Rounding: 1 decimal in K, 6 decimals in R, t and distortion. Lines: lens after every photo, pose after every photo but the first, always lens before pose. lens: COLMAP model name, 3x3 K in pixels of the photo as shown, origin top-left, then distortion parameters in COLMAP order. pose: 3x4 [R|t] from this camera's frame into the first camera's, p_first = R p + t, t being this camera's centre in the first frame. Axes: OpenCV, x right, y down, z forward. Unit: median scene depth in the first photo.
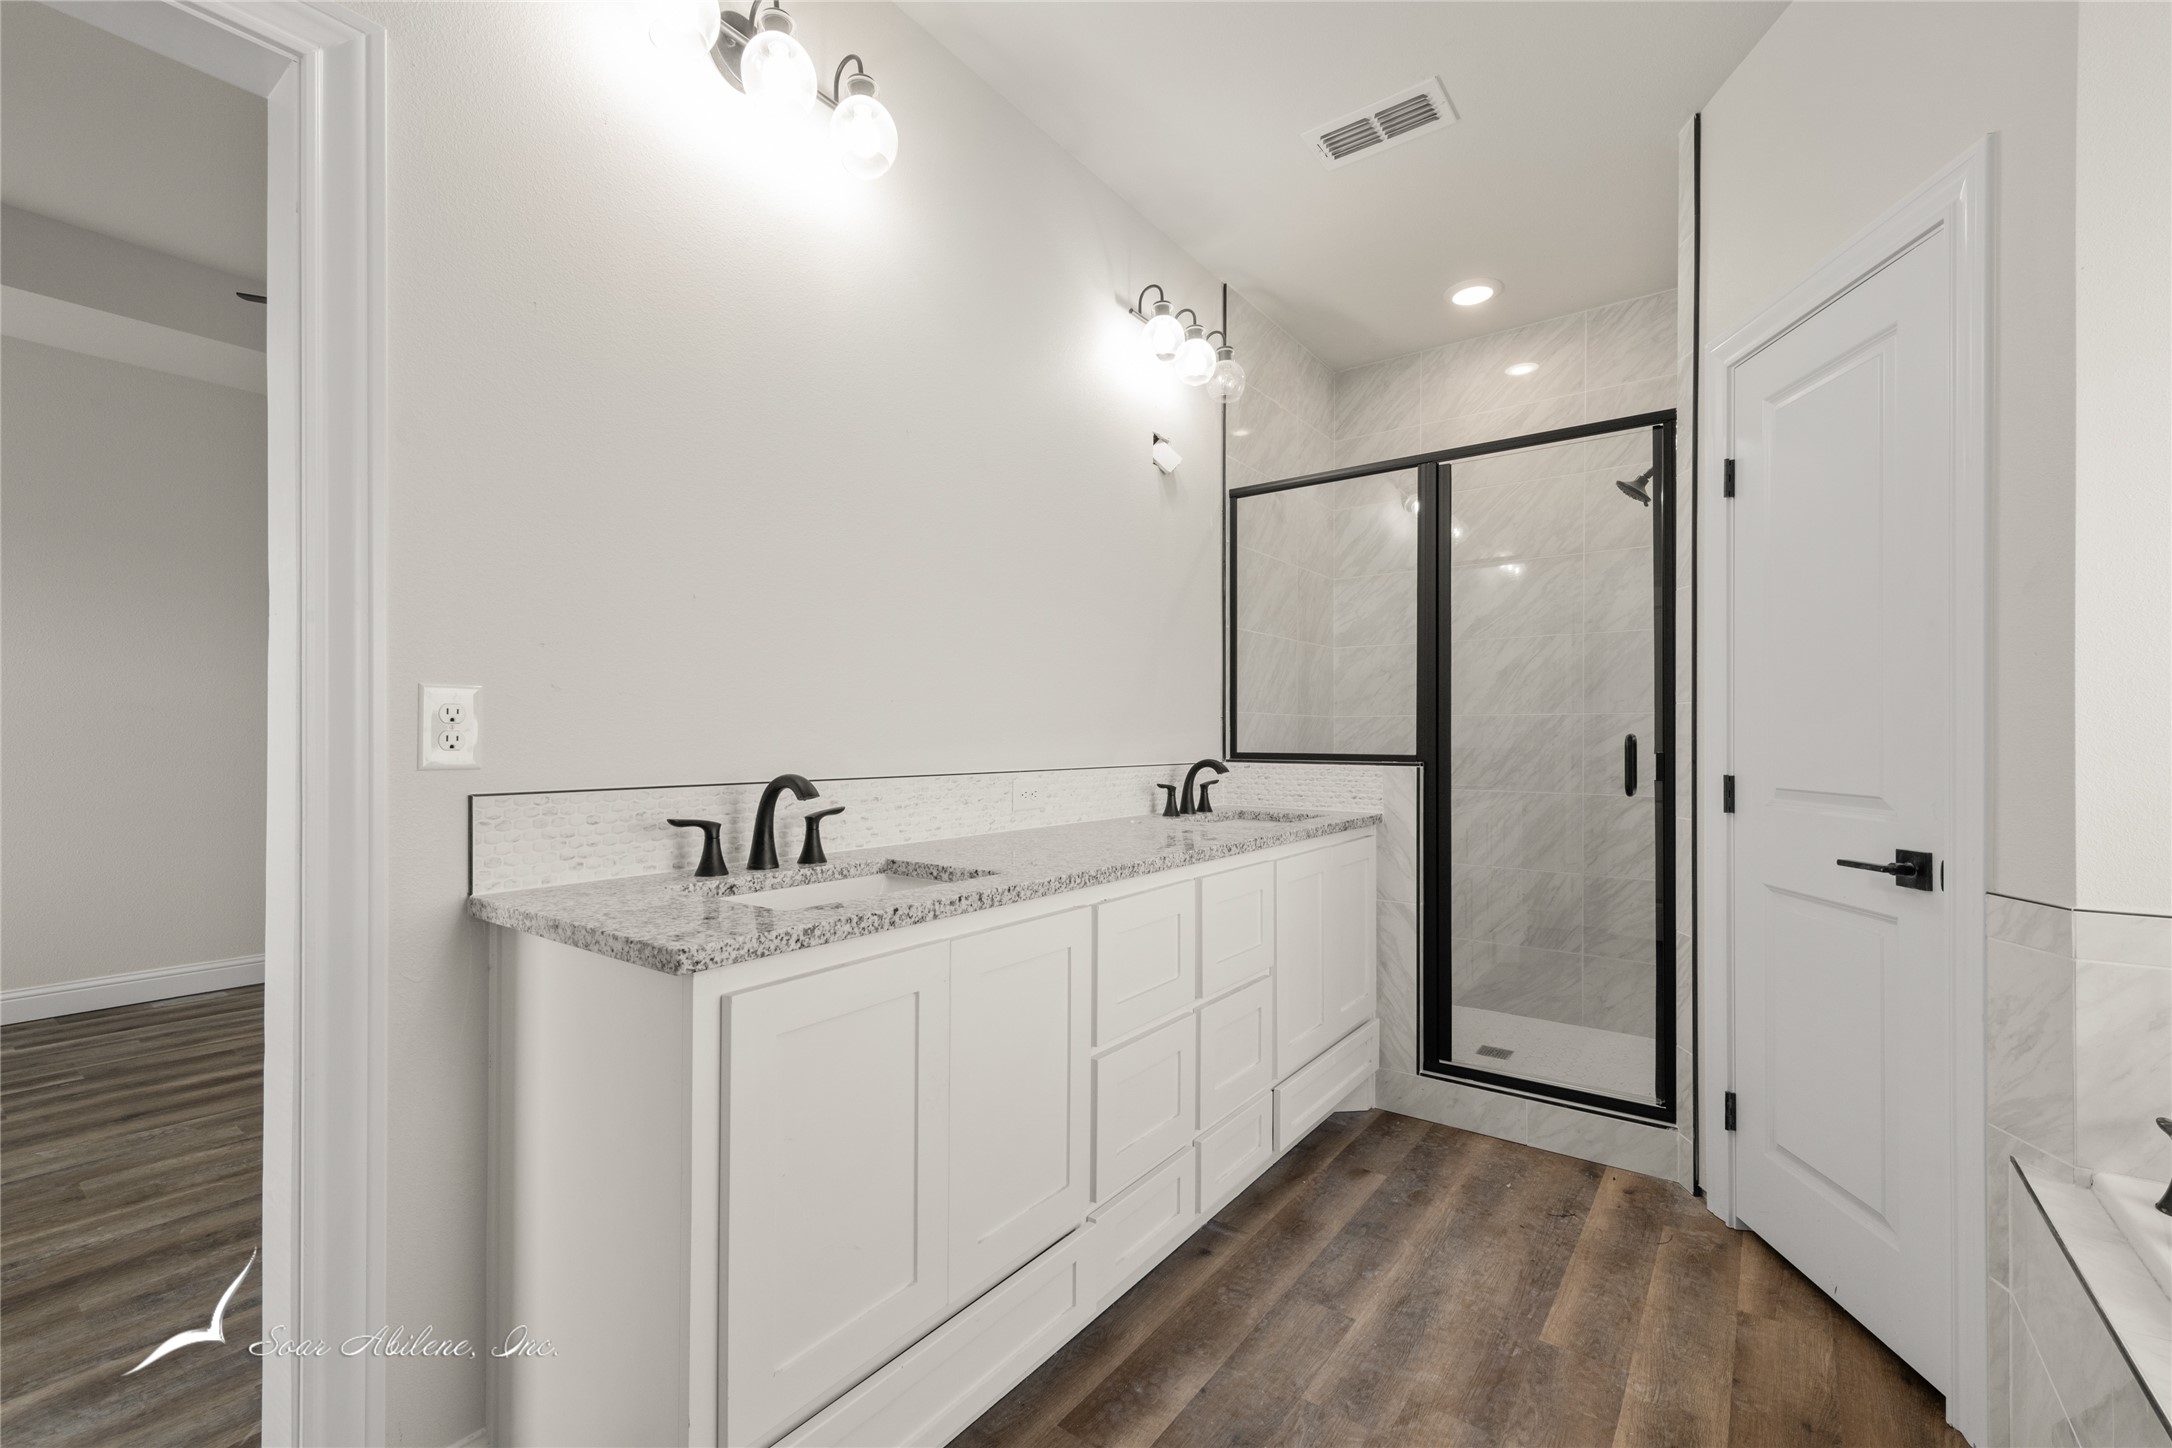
lens RADIAL K [[908.4, 0, 1084.3], [0, 908.4, 742.8], [0, 0, 1]] dist [0.014448, -0.005902]
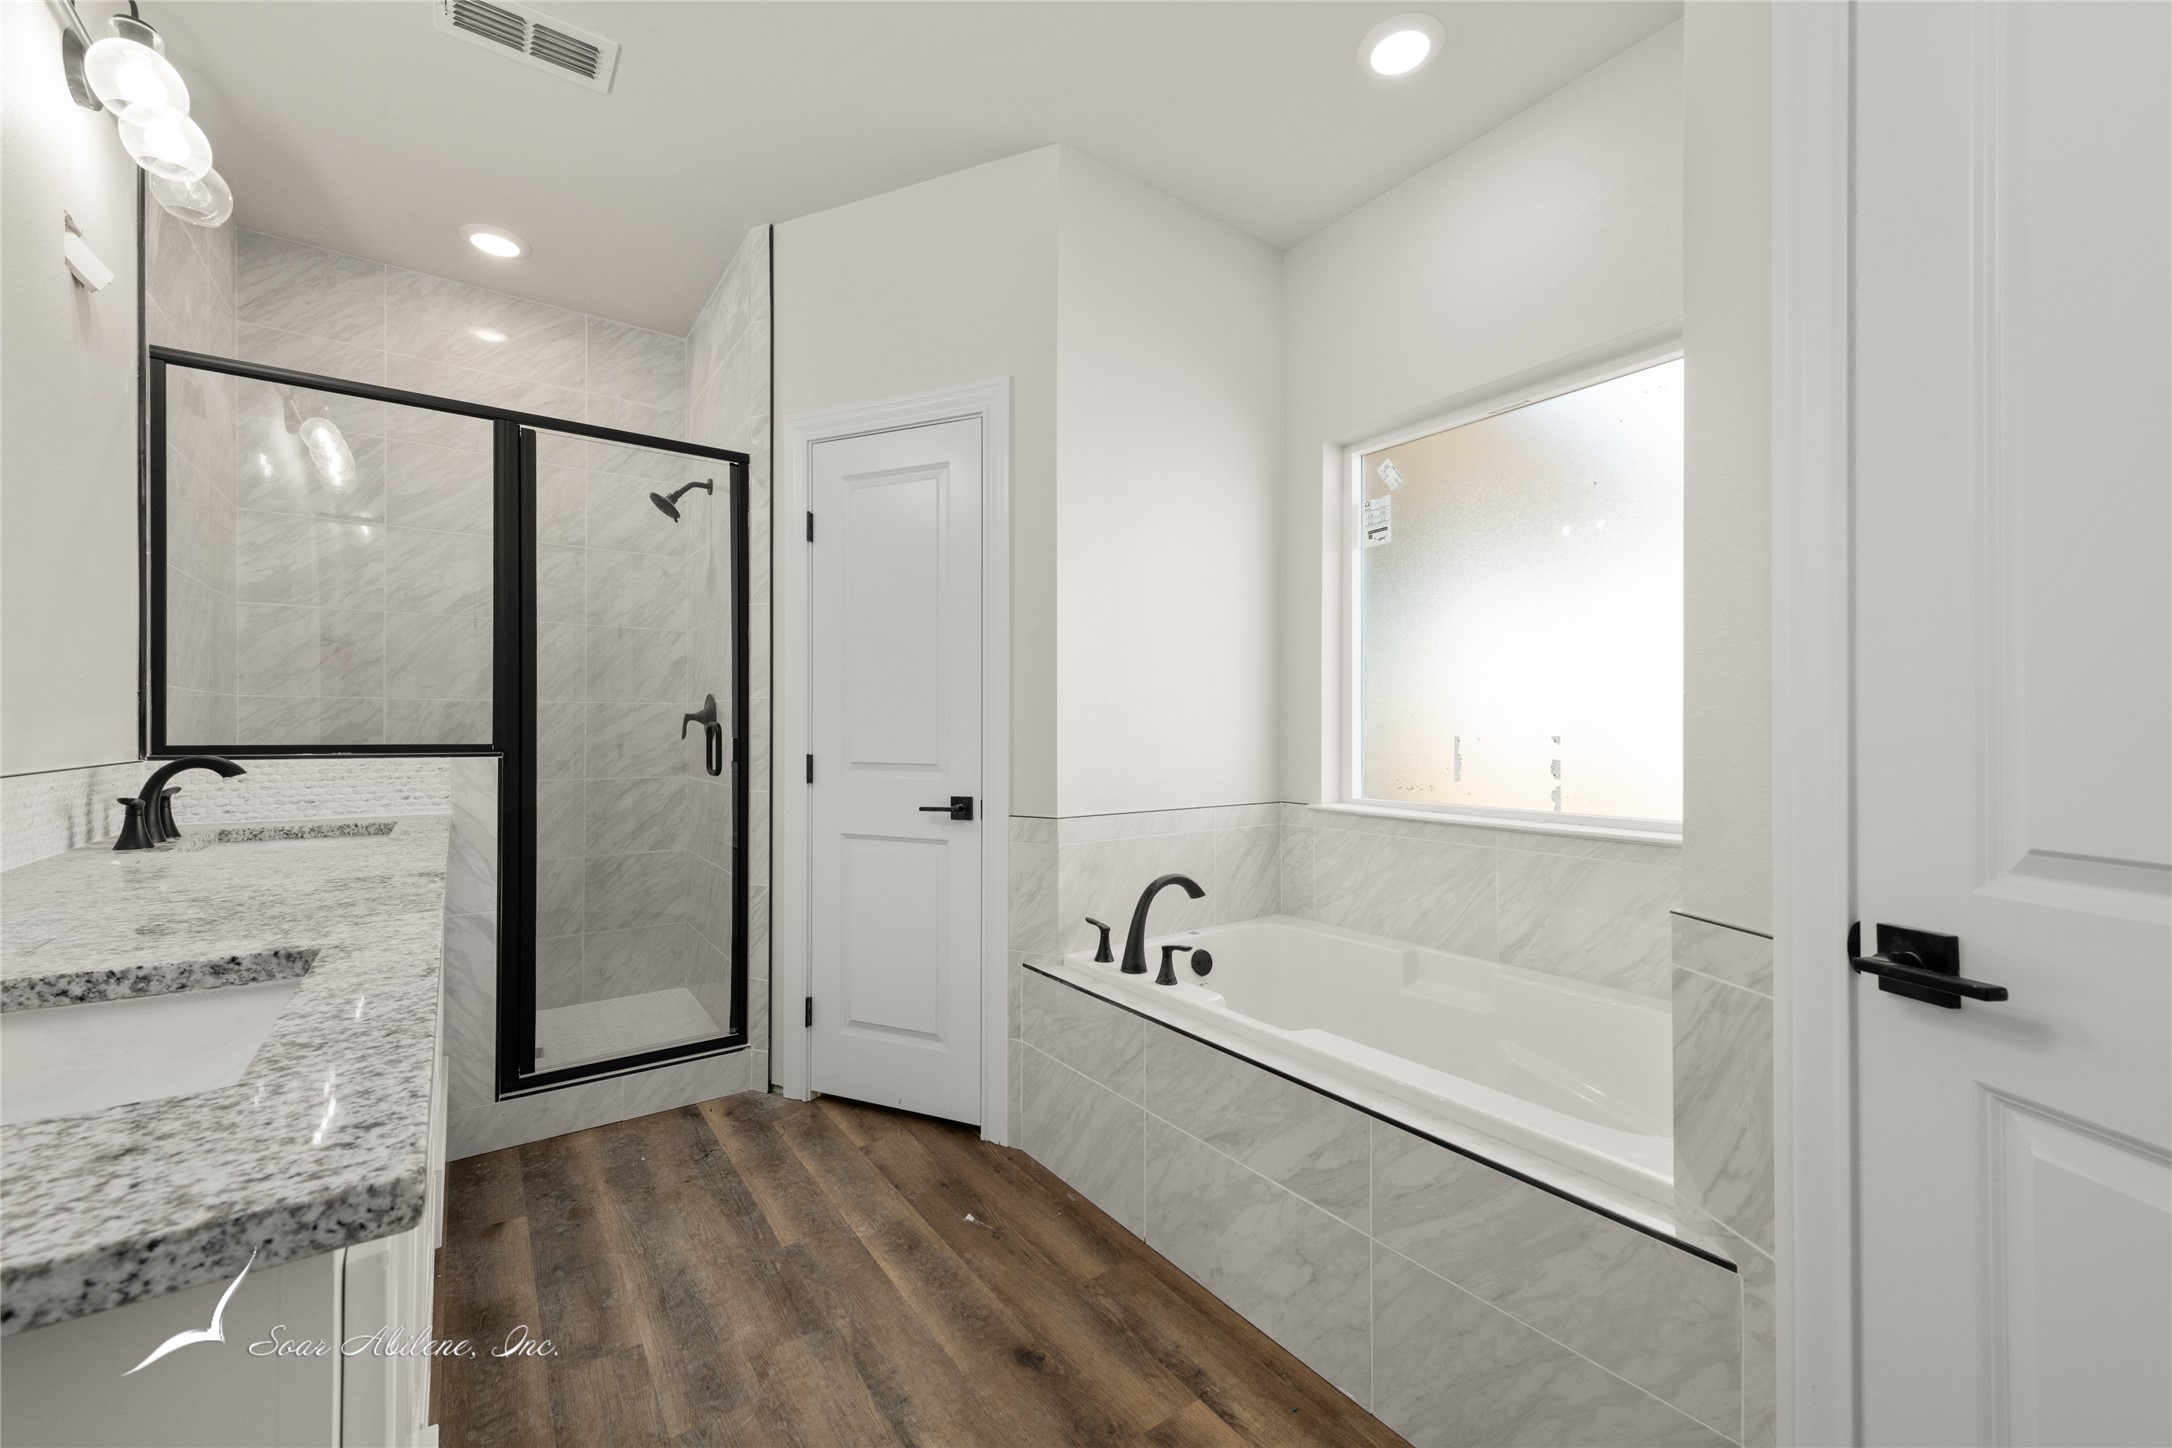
lens RADIAL K [[868.2, 0, 1081.7], [0, 868.2, 732.4], [0, 0, 1]] dist [0.017241, -0.008366]
pose [[0.305018, -0.004177, 0.952337, -0.347974], [0.001979, 0.999991, 0.003752, 0.000152], [-0.952345, 0.000740, 0.305024, 0.243445]]
